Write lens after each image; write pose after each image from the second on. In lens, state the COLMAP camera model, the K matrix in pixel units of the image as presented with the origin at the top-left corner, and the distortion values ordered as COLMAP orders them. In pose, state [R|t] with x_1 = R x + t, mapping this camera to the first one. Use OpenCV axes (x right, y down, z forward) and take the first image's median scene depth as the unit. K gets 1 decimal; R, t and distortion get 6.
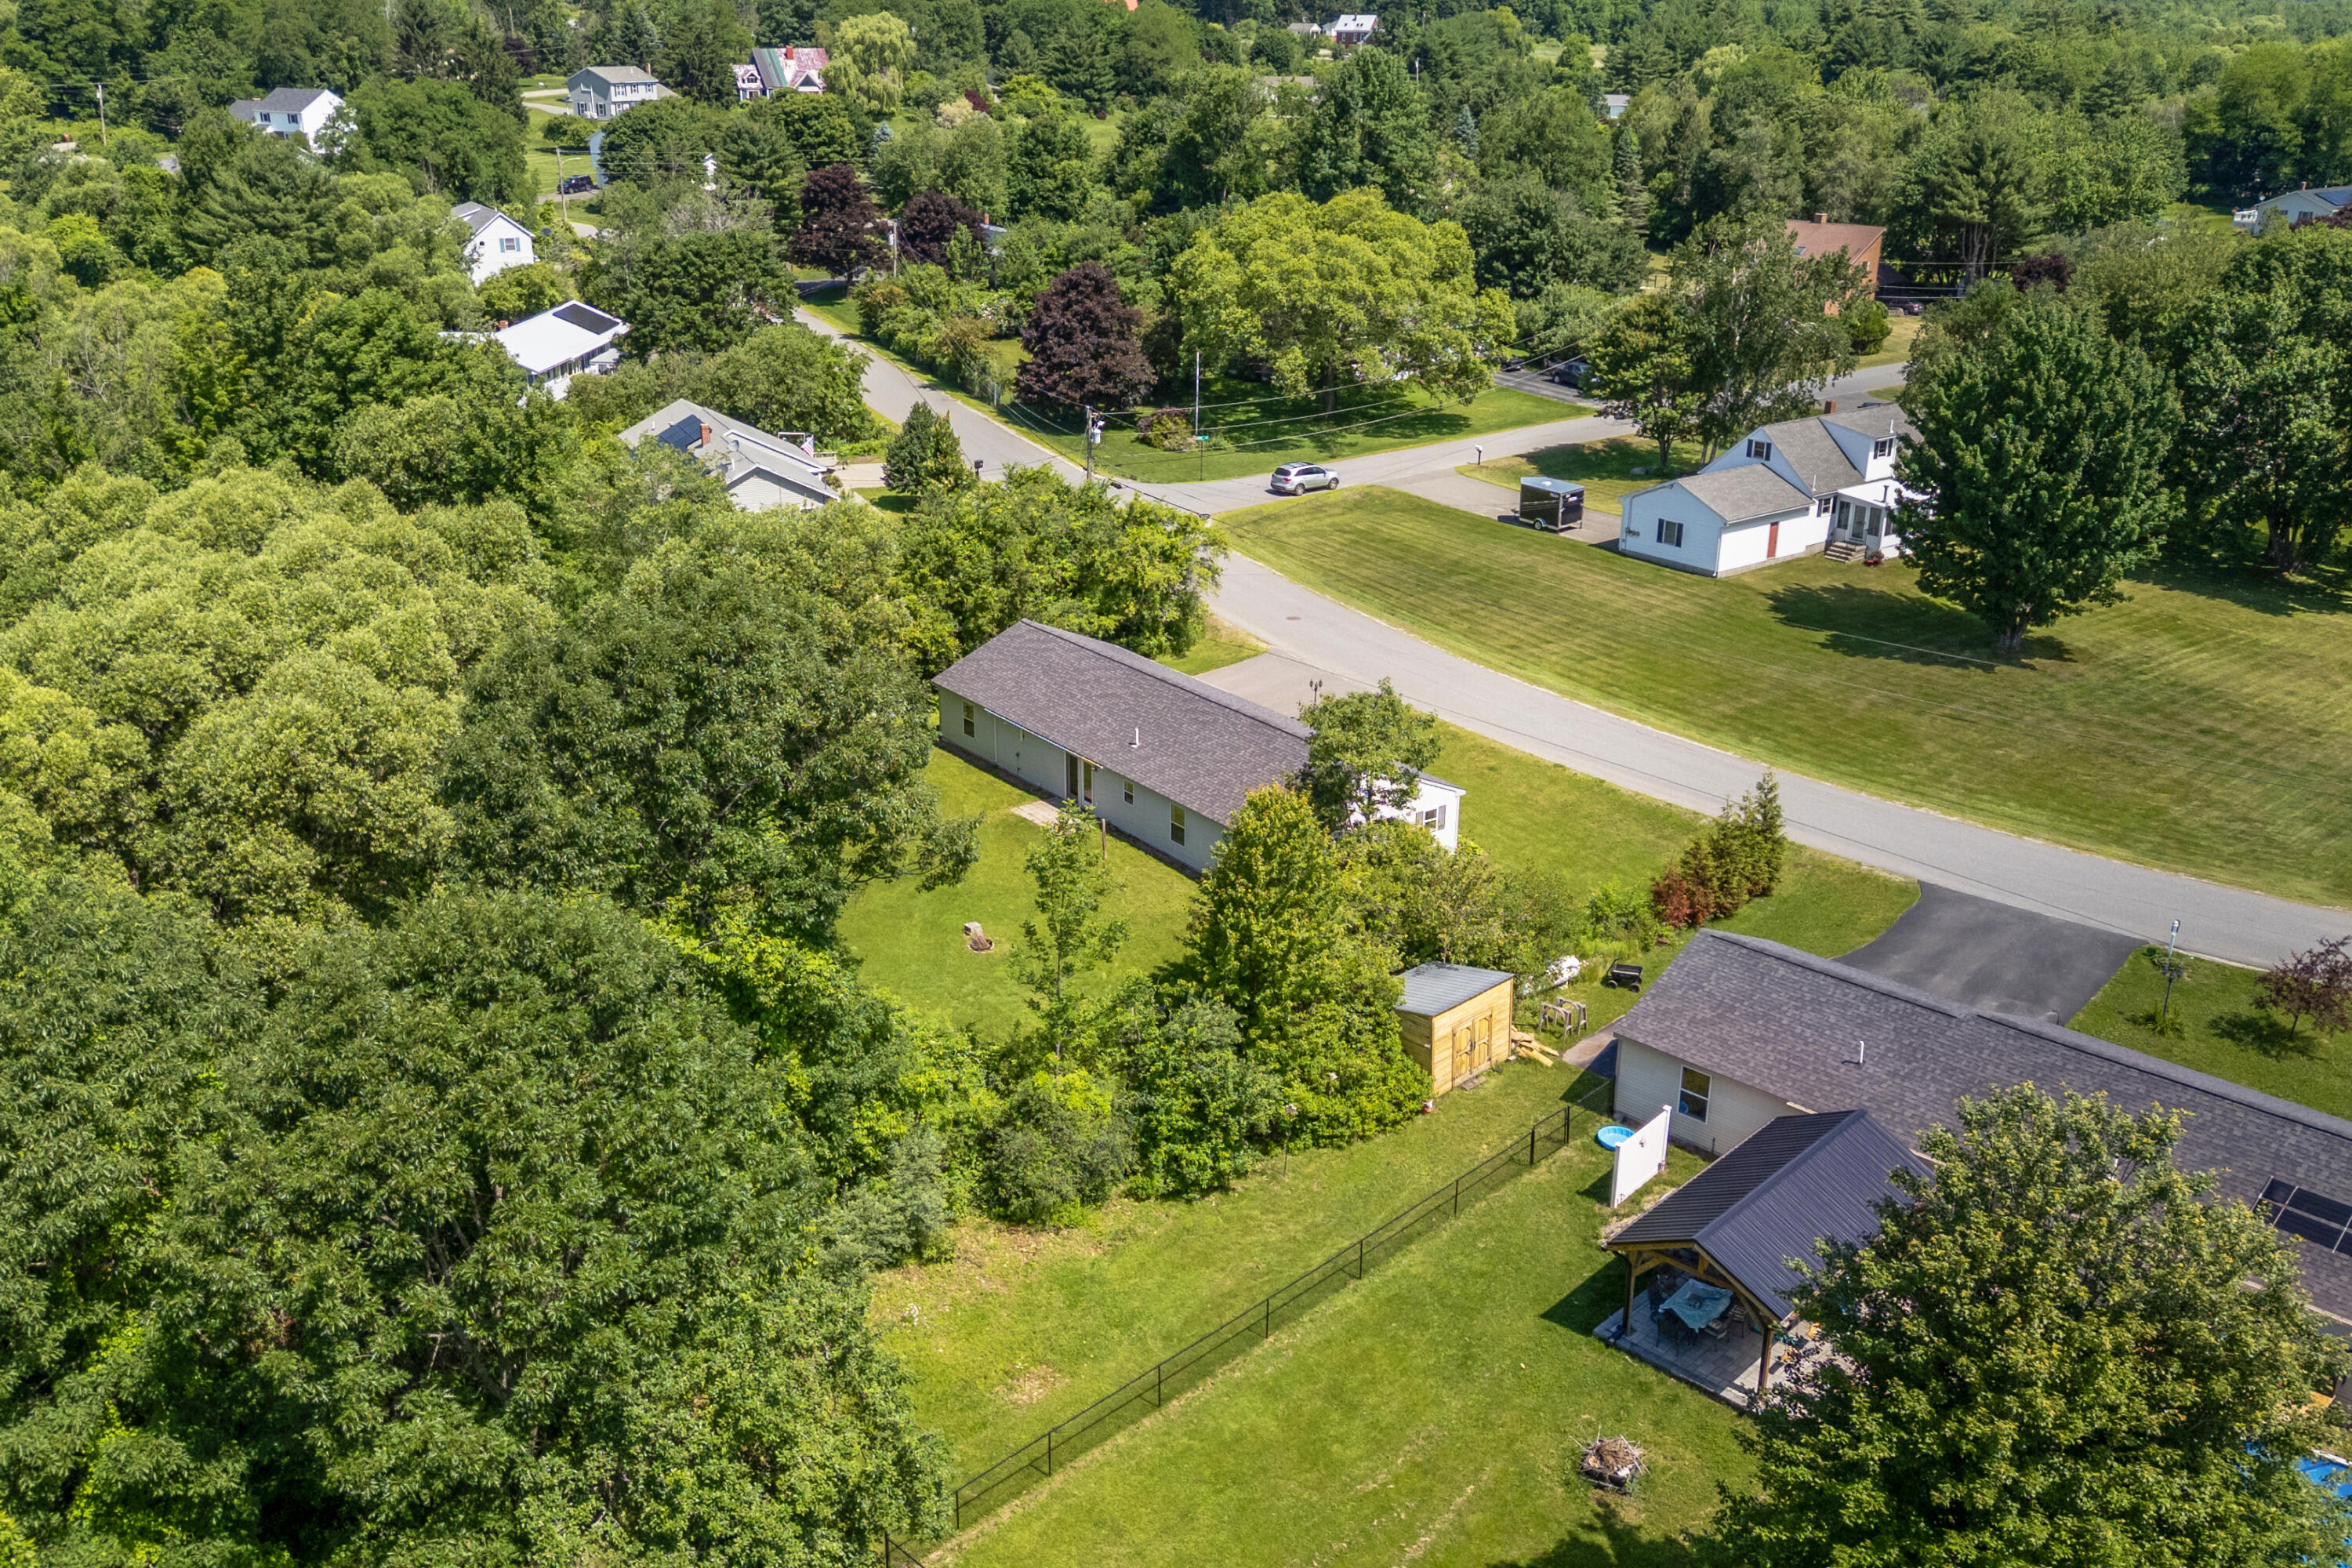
lens RADIAL K [[2056.4, 0, 1179.2], [0, 2056.4, 793.4], [0, 0, 1]] dist [0.077707, -0.079744]
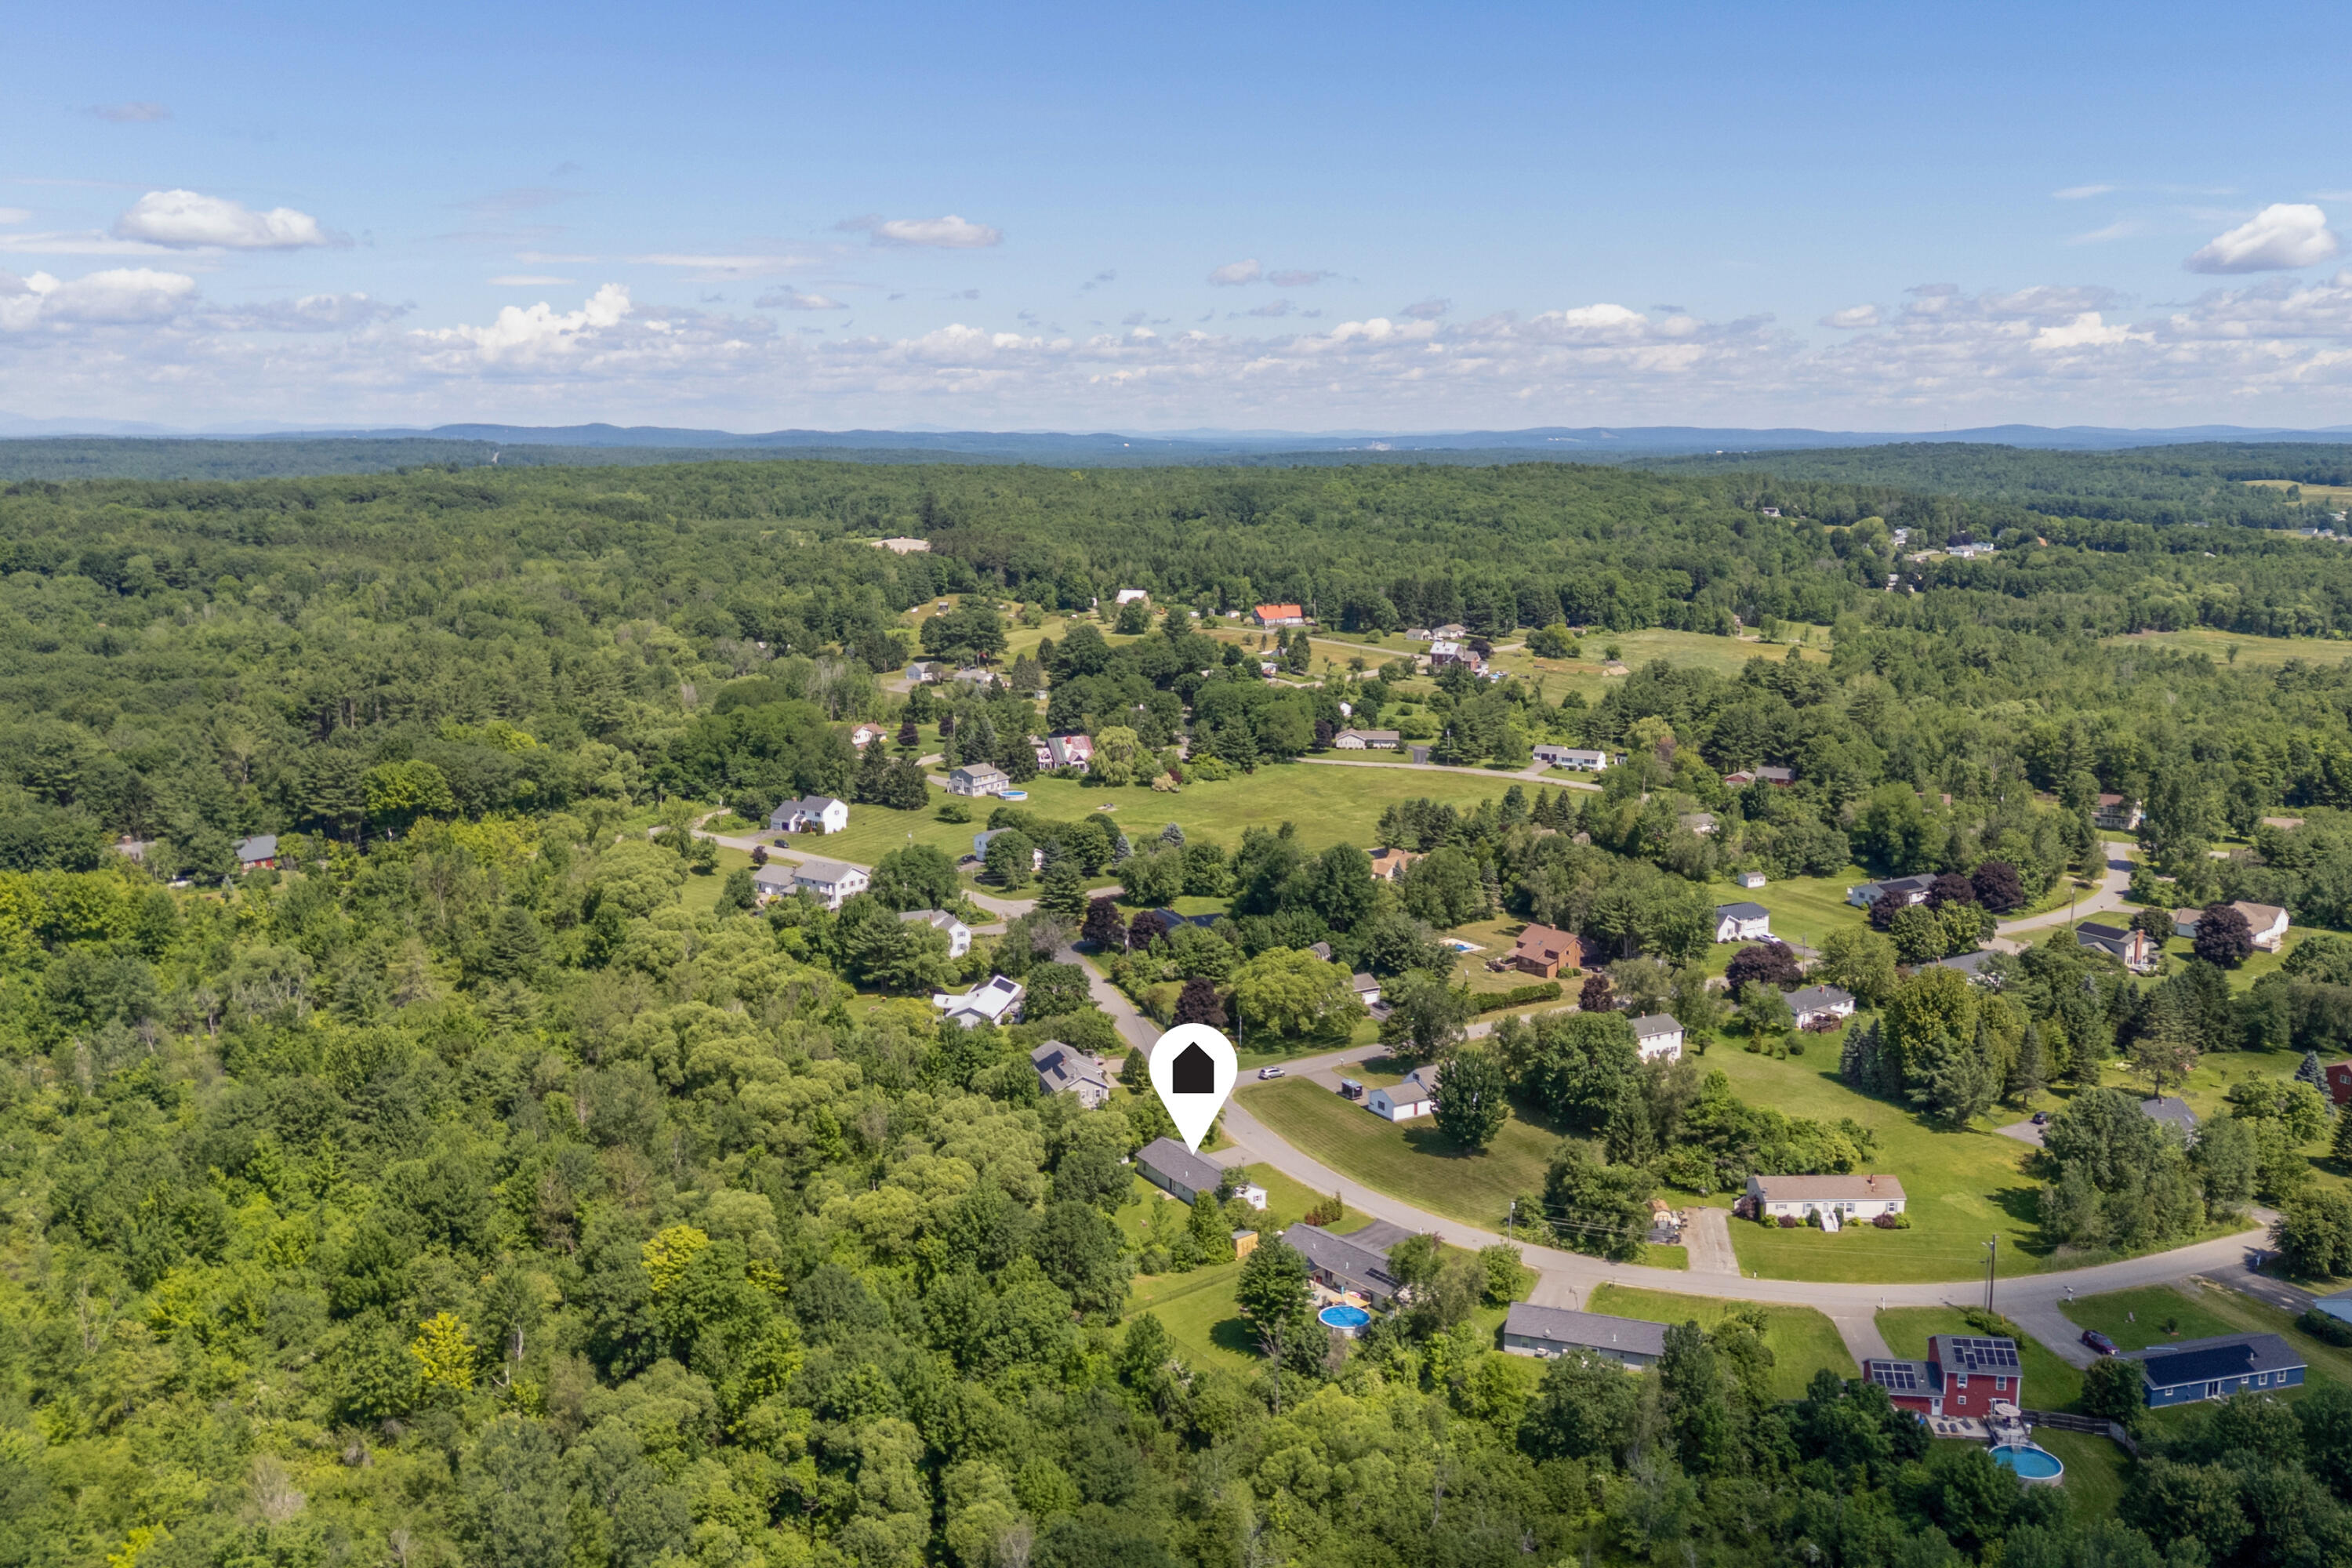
lens RADIAL K [[2056.4, 0, 1179.3], [0, 2056.4, 781.1], [0, 0, 1]] dist [0.077707, -0.079744]
pose [[0.994757, 0.012573, -0.101488, 0.220807], [-0.031714, 0.981414, -0.189264, -0.010982], [0.097222, 0.191490, 0.976667, -1.854324]]
